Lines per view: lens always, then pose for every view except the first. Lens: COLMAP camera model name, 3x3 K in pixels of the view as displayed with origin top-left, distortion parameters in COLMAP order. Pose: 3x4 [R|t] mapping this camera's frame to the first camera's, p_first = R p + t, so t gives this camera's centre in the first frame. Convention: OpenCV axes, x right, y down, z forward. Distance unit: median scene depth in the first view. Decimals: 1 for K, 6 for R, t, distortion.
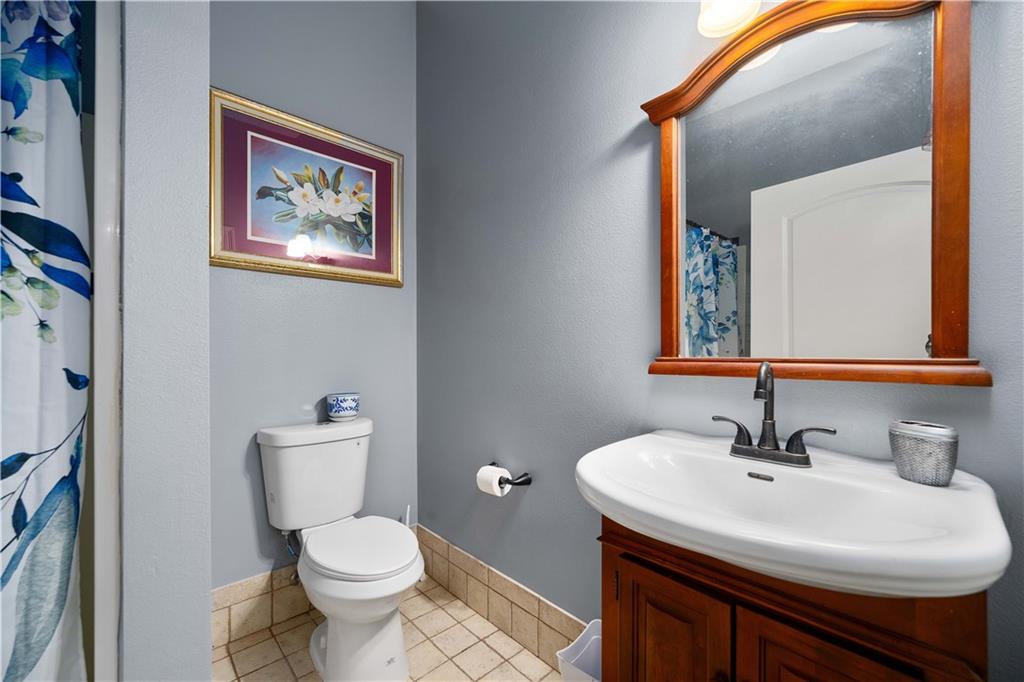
lens RADIAL K [[402.7, 0, 510.9], [0, 402.7, 351.5], [0, 0, 1]] dist [0.003472, 0.000308]
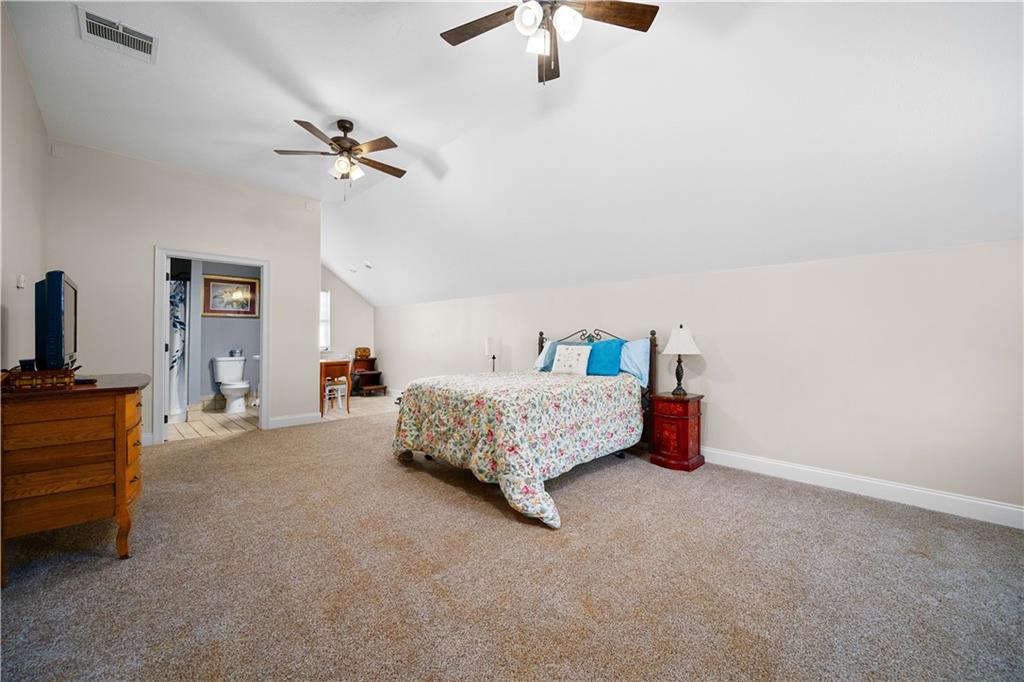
lens RADIAL K [[402.7, 0, 513.1], [0, 402.7, 335.0], [0, 0, 1]] dist [0.003472, 0.000308]
pose [[0.999498, 0.018447, 0.025754, 2.254788], [-0.018336, 0.999822, -0.004536, -0.057103], [-0.025833, 0.004062, 0.999658, -3.082763]]
